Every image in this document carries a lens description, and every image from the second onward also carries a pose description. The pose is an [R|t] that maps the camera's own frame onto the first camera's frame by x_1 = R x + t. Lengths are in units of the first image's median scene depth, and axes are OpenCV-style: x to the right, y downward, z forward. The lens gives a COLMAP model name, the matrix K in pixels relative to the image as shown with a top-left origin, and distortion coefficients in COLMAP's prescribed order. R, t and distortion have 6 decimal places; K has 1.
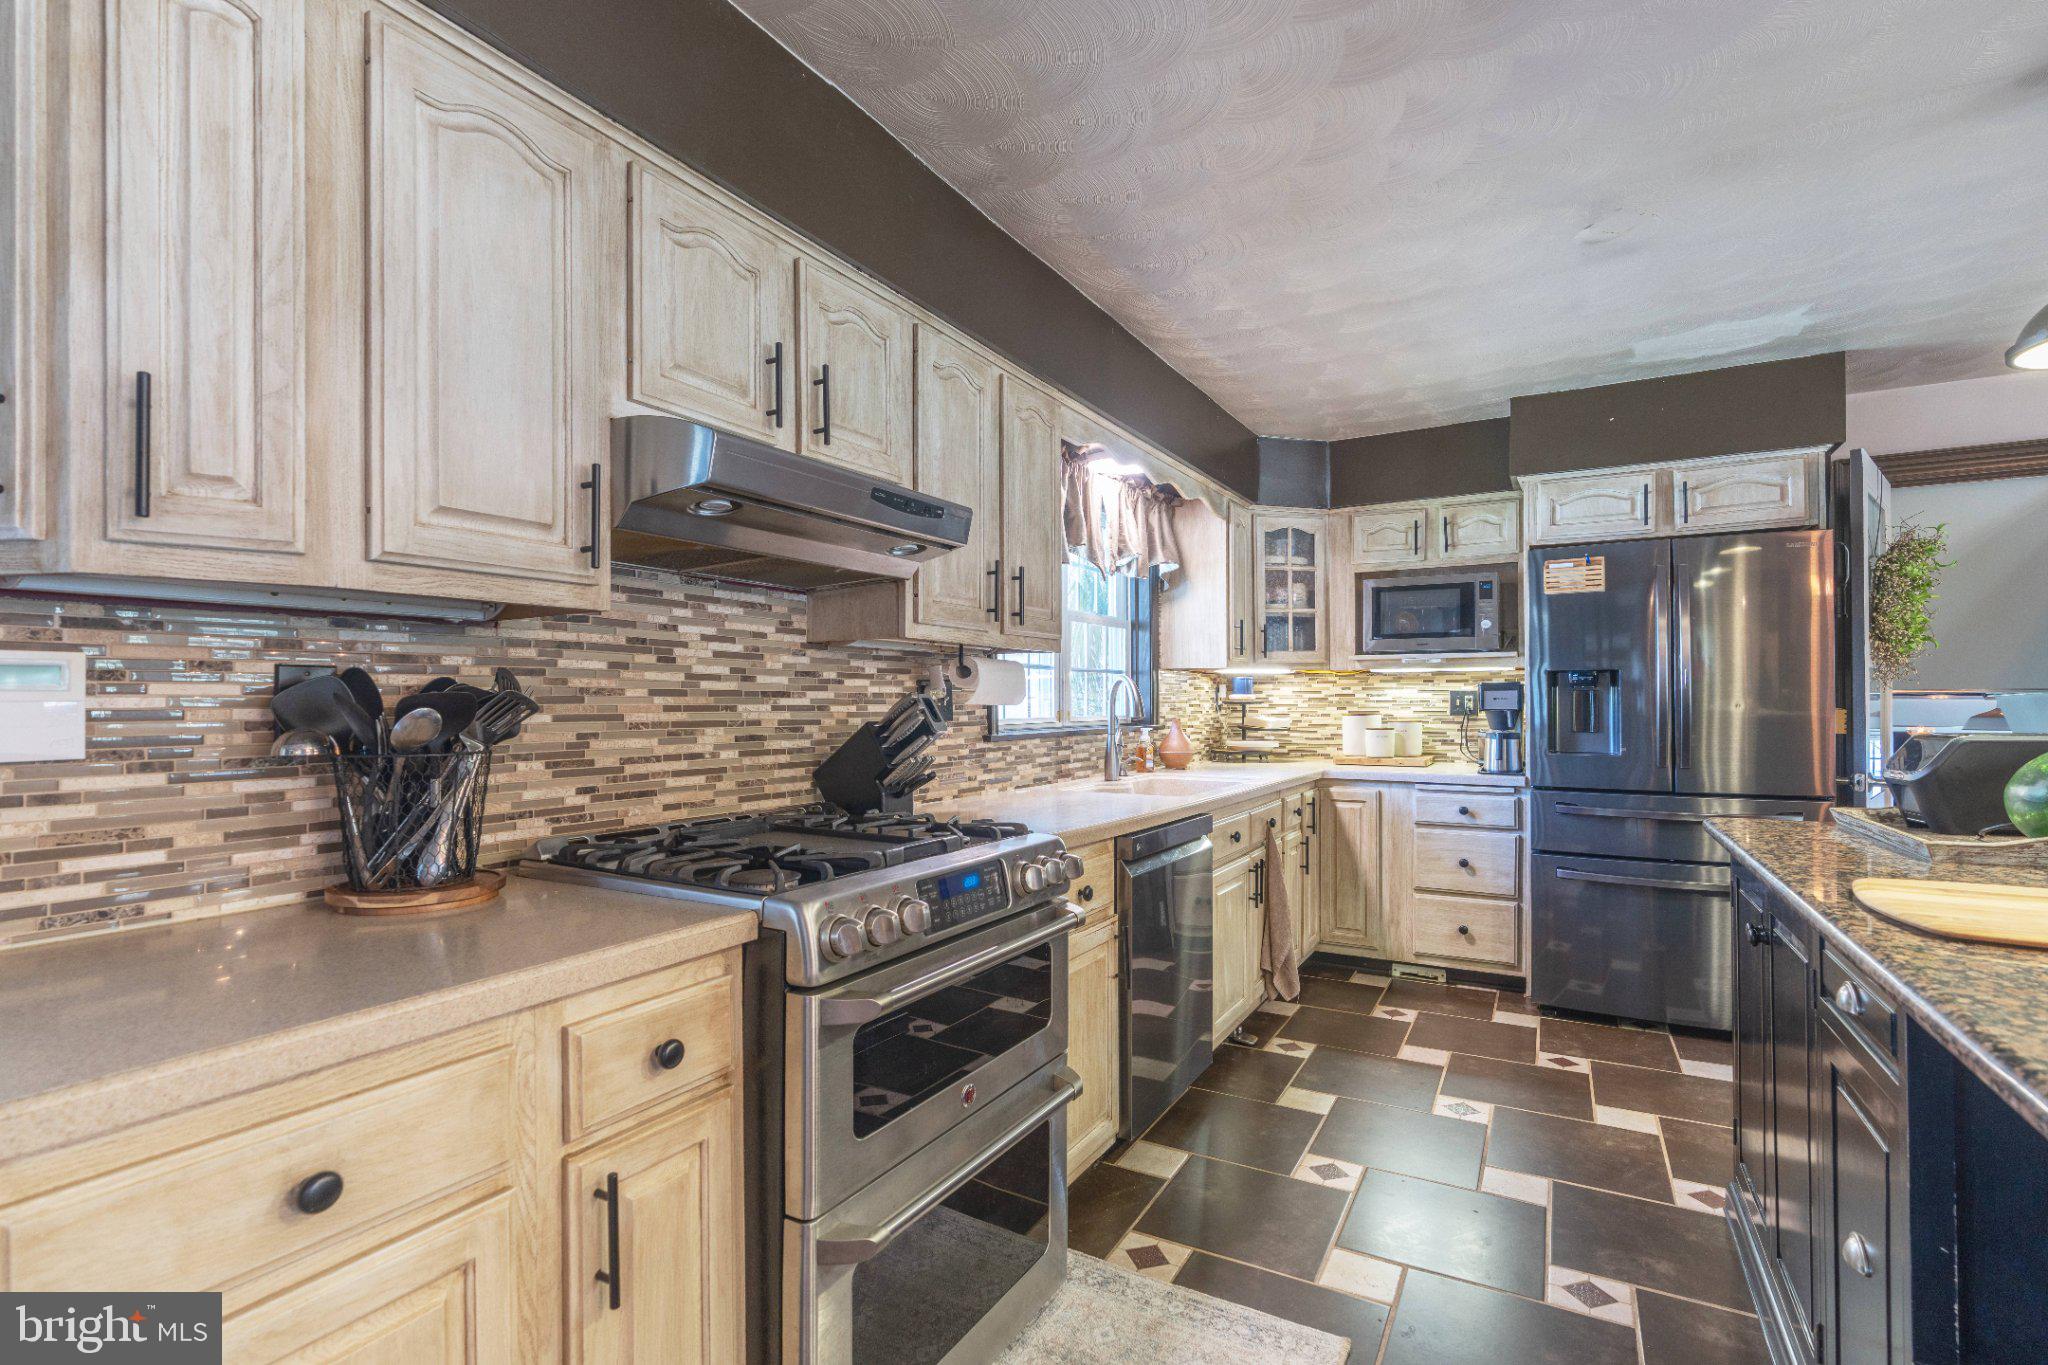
lens RADIAL K [[950.3, 0, 1039.4], [0, 950.3, 696.8], [0, 0, 1]] dist [-0.003800, -0.000323]
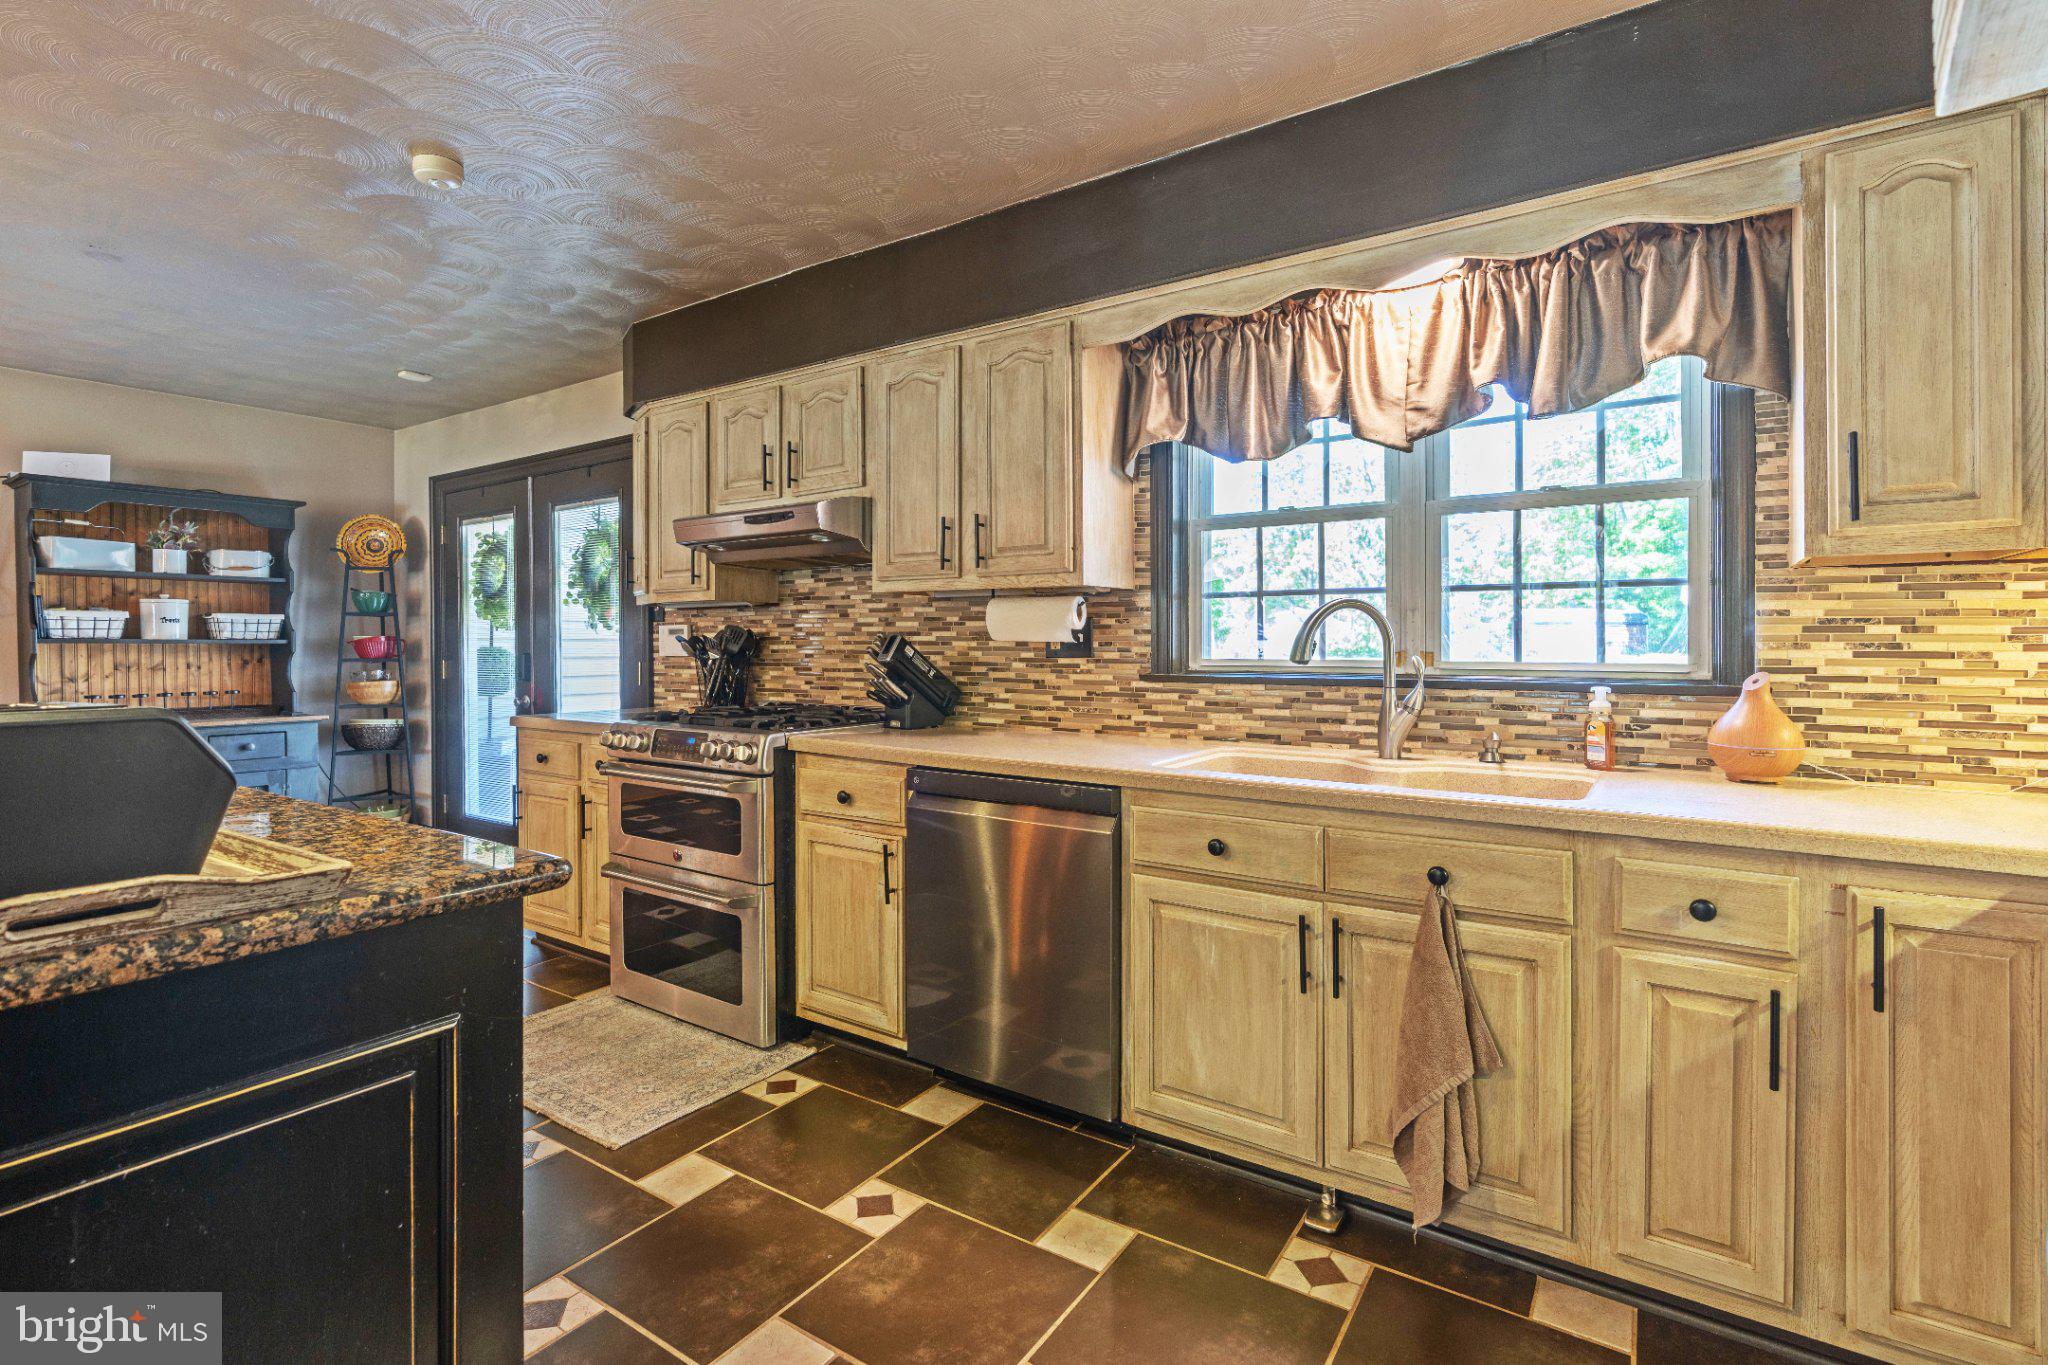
lens RADIAL K [[926.3, 0, 995.0], [0, 926.3, 647.0], [0, 0, 1]] dist [-0.002332, 0.000248]
pose [[-0.086281, 0.009981, -0.996221, 0.711962], [0.007699, 0.999927, 0.009351, 0.003424], [0.996241, -0.006863, -0.086352, 0.765831]]
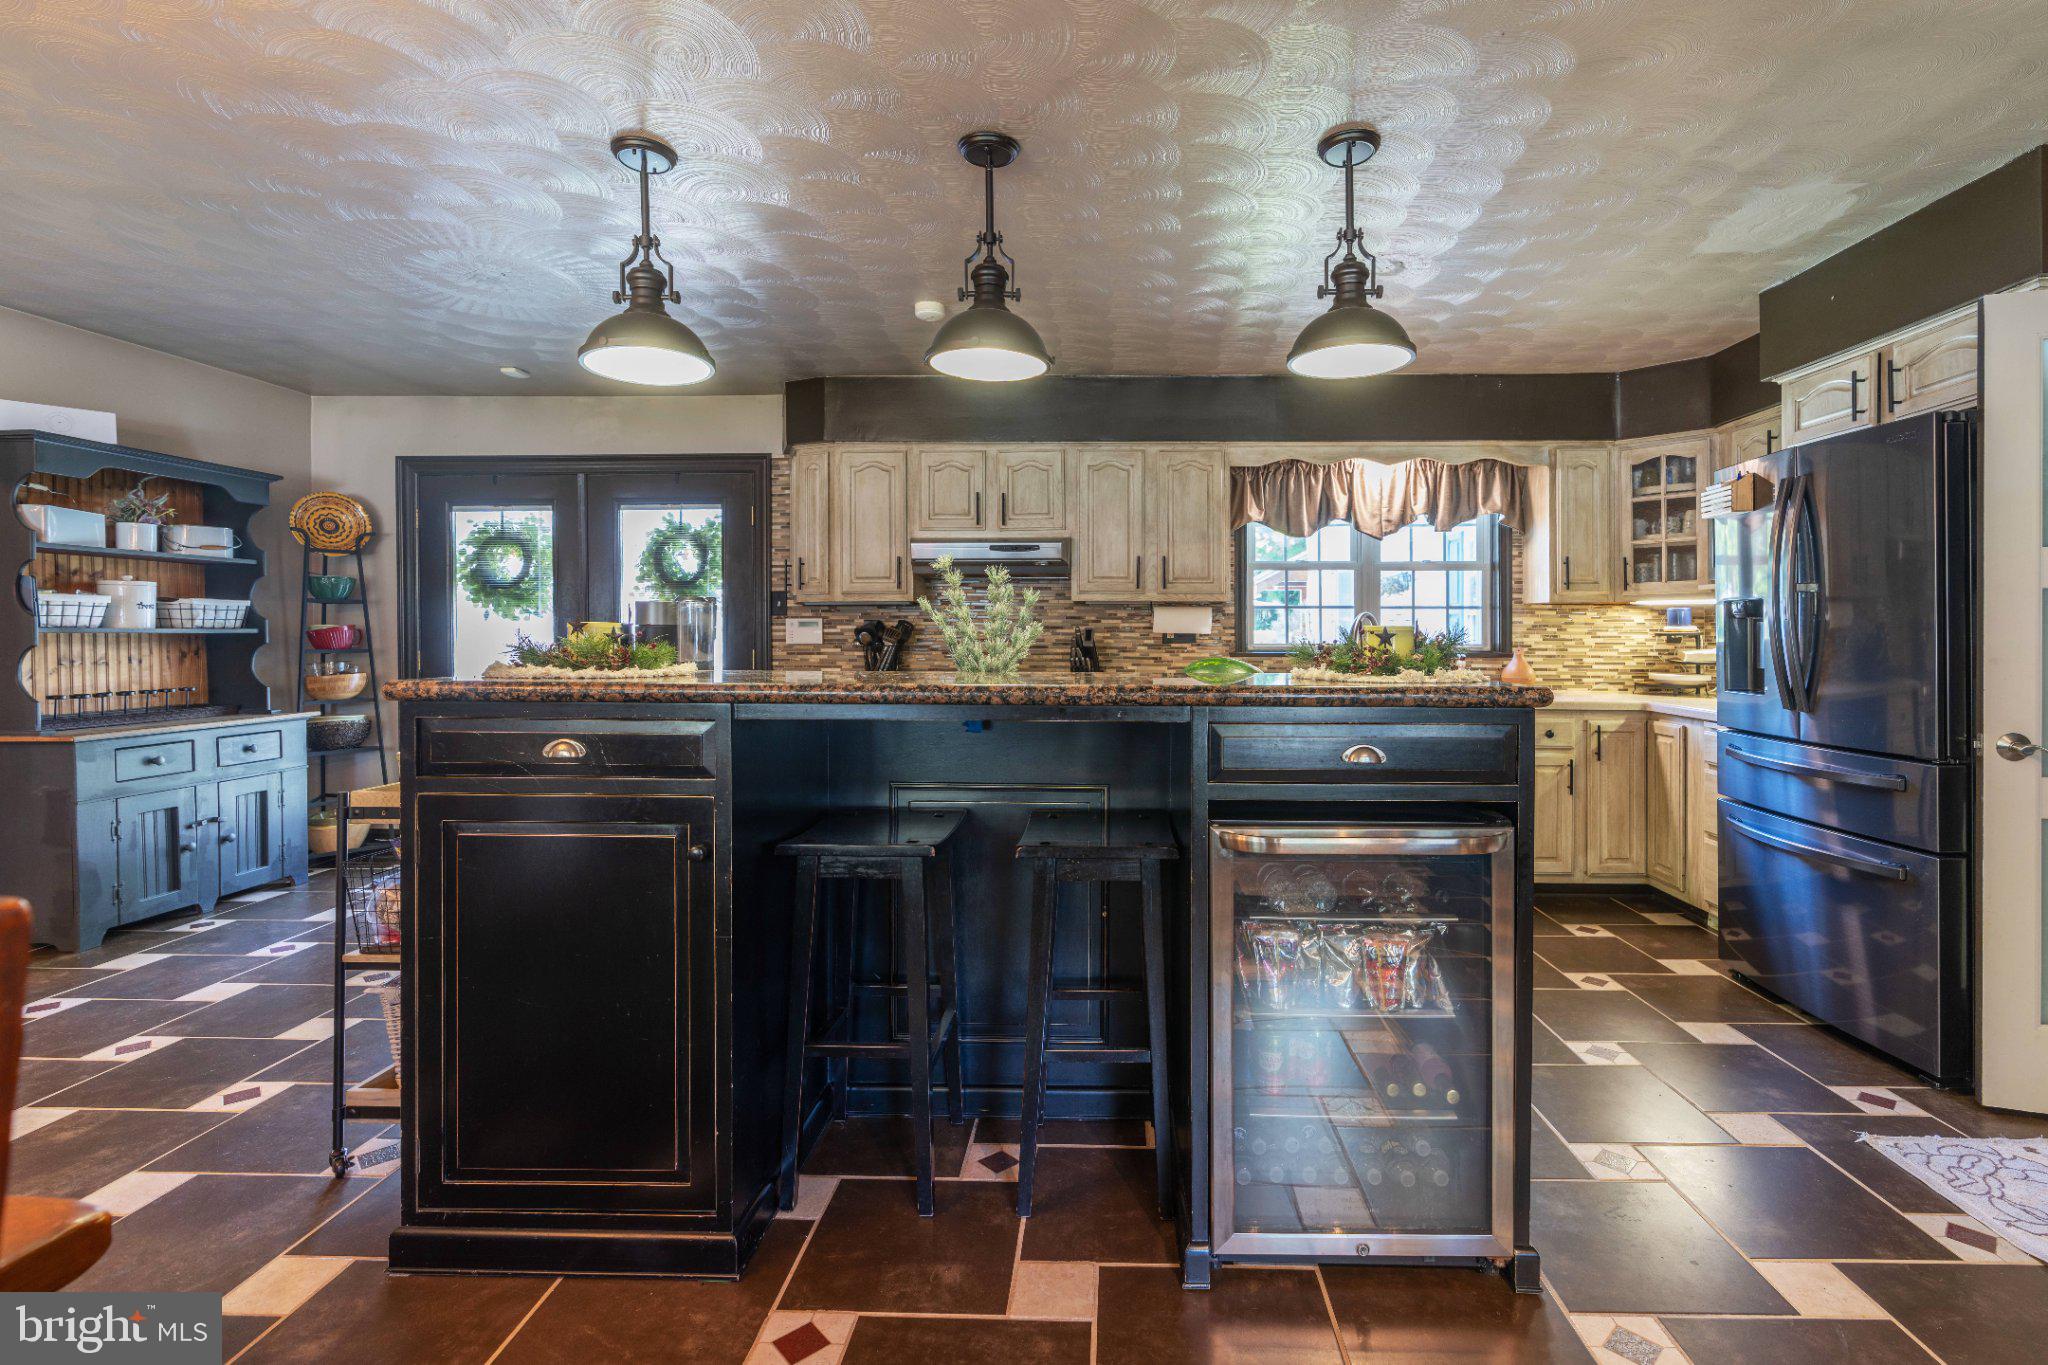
lens RADIAL K [[974.9, 0, 1029.8], [0, 974.9, 635.2], [0, 0, 1]] dist [-0.003711, -0.000092]
pose [[0.451998, 0.009576, -0.891967, 1.036779], [0.001867, 0.999930, 0.011682, -0.007037], [0.892017, -0.006945, 0.451949, -0.040266]]
